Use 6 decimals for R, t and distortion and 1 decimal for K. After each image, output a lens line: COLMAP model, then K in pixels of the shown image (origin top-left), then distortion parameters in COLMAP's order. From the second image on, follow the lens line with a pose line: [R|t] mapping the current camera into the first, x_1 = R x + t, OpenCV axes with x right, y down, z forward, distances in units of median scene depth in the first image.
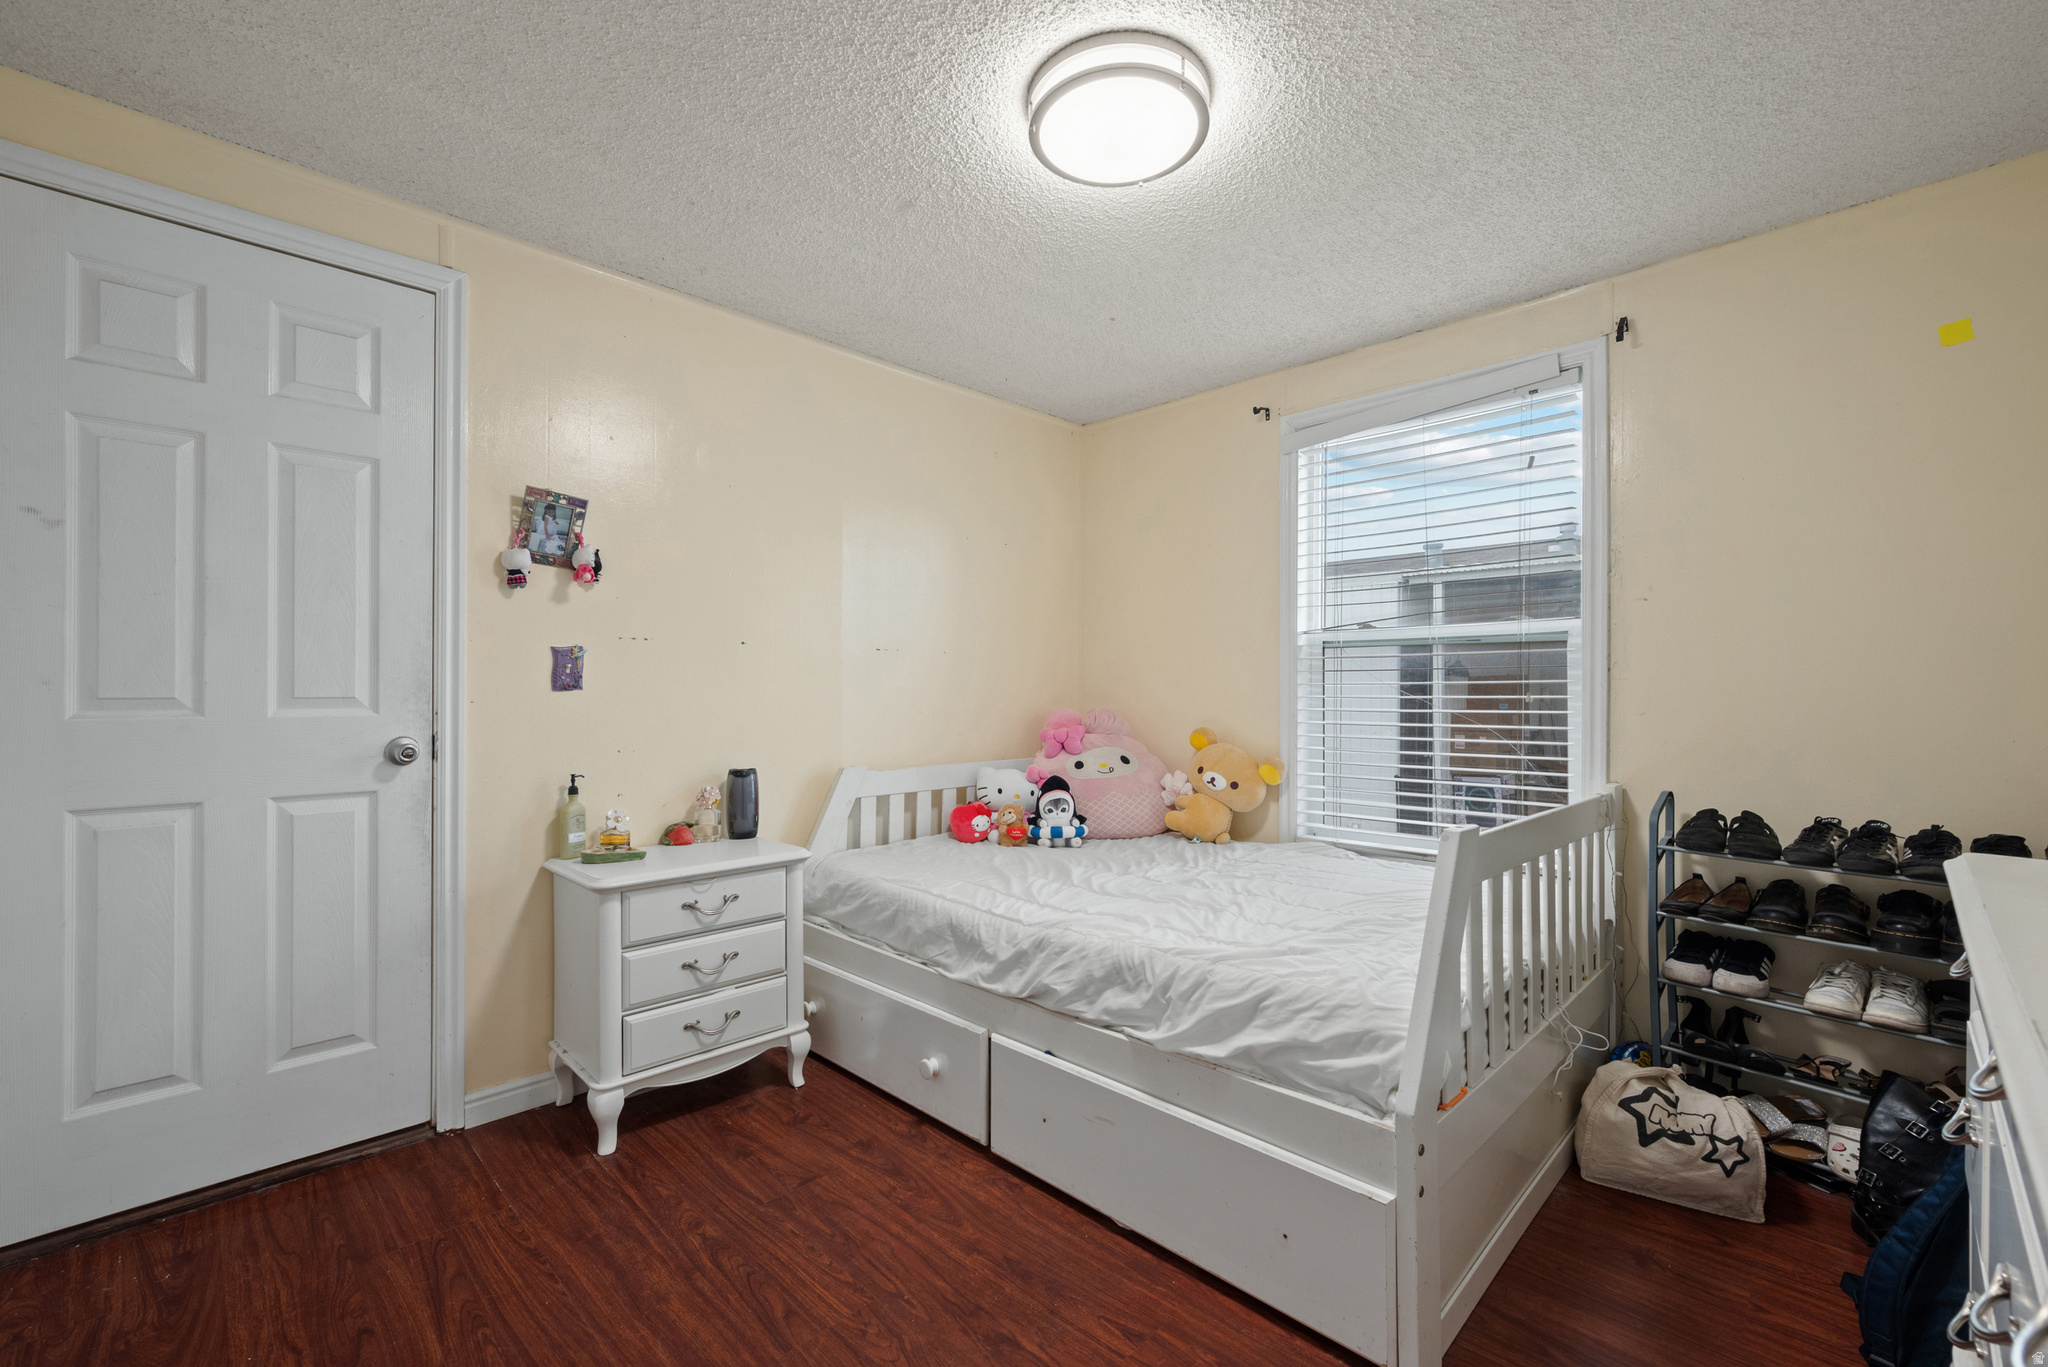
lens RADIAL K [[859.6, 0, 1024.0], [0, 859.6, 683.5], [0, 0, 1]] dist [0.001134, 0.000156]
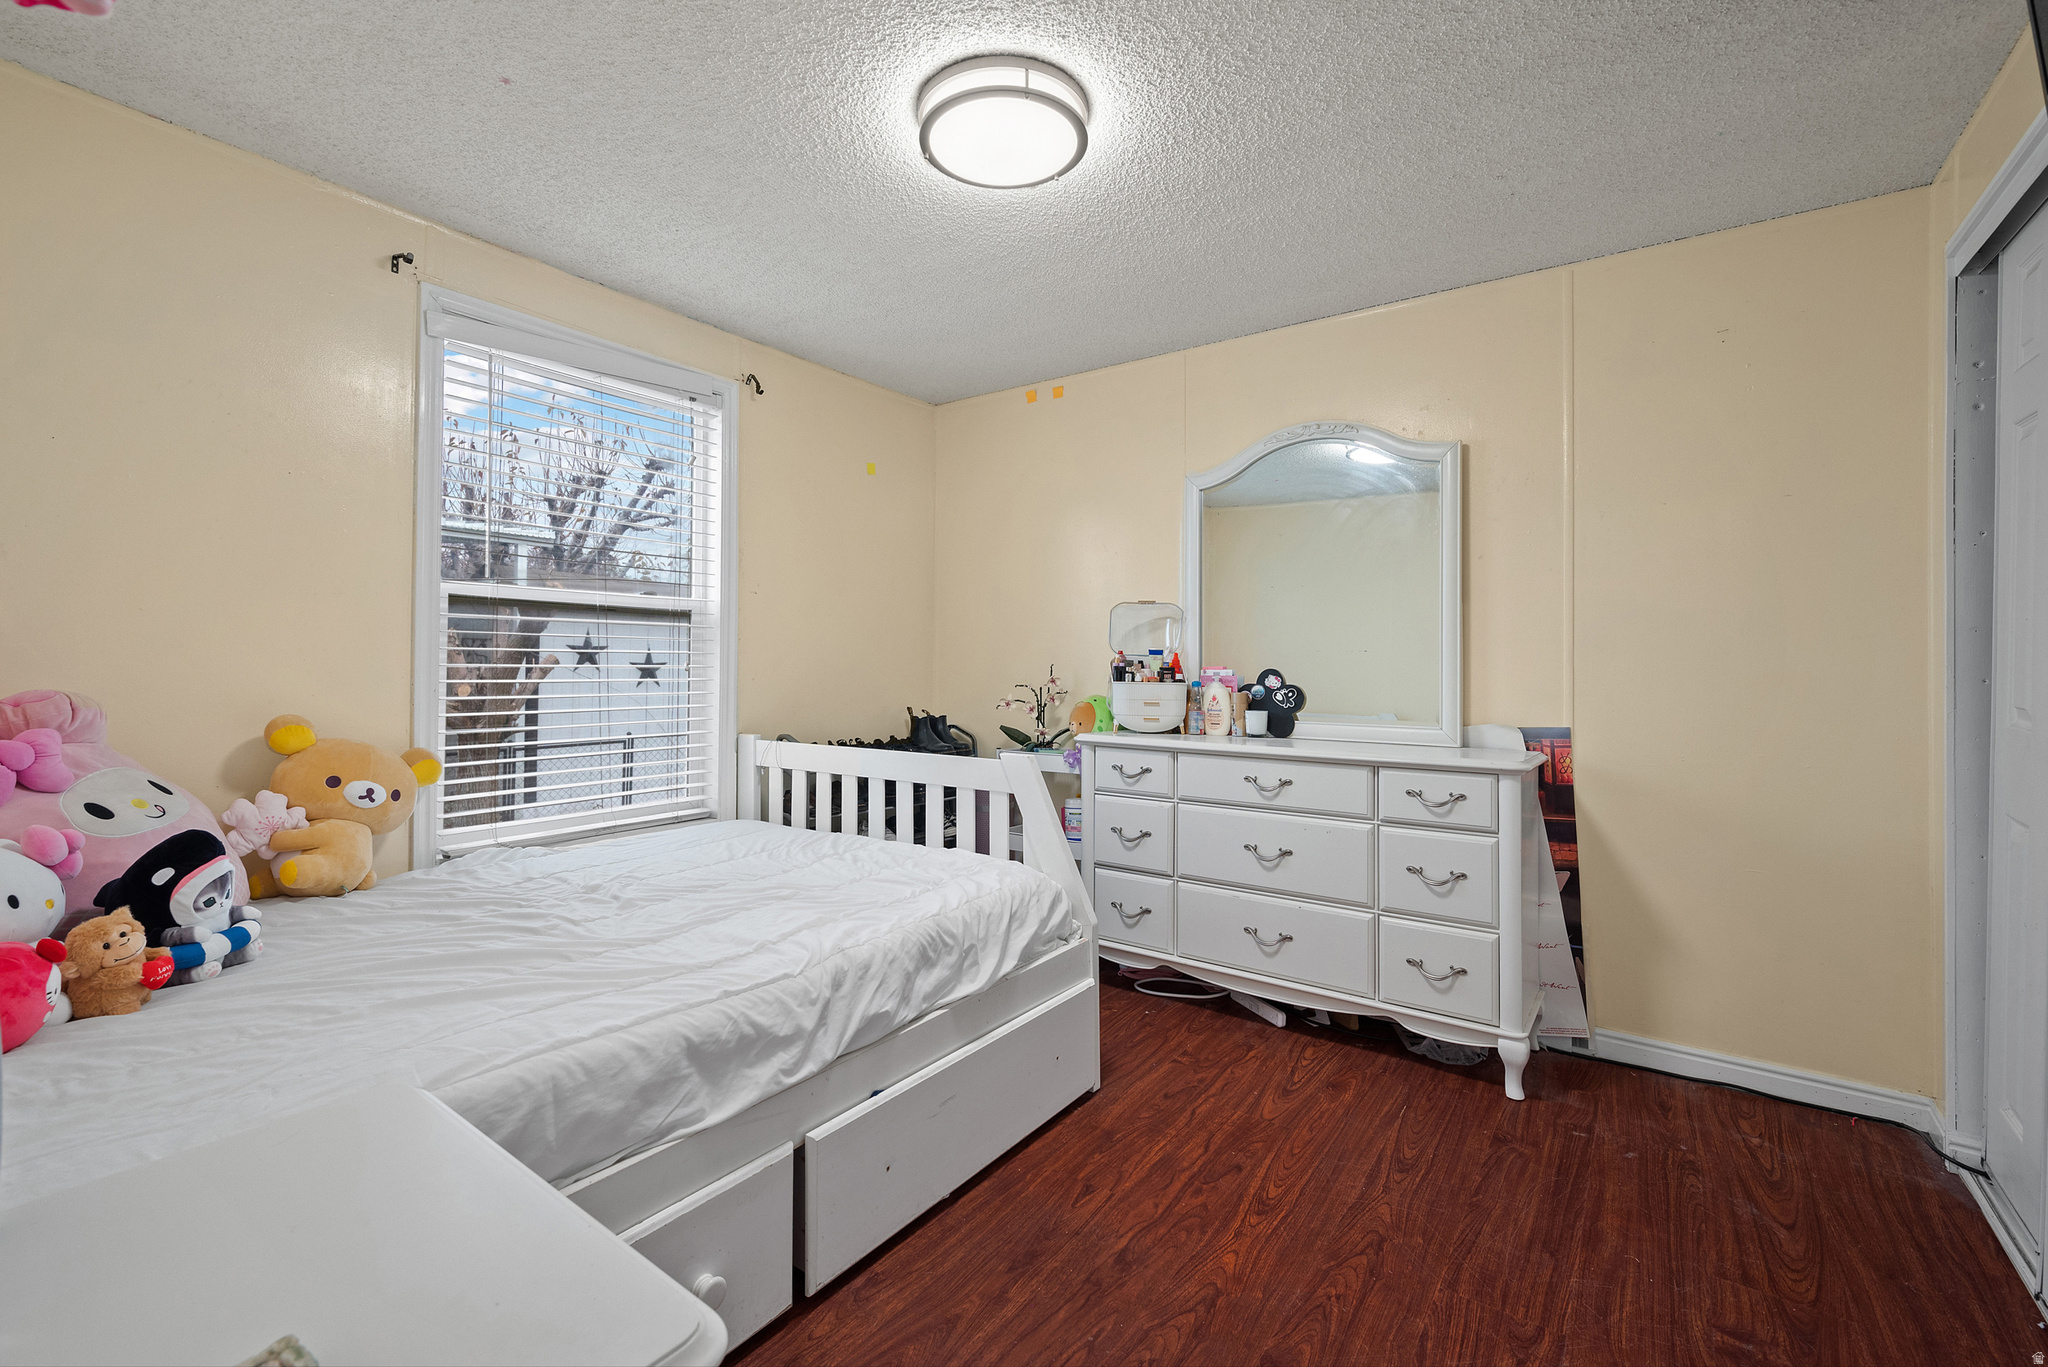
lens RADIAL K [[876.6, 0, 1023.5], [0, 876.6, 654.9], [0, 0, 1]] dist [0.000015, 0.000010]
pose [[-0.162715, 0.009392, 0.986628, -0.842733], [-0.023095, 0.999644, -0.013325, 0.007612], [-0.986403, -0.024954, -0.162440, 1.001521]]
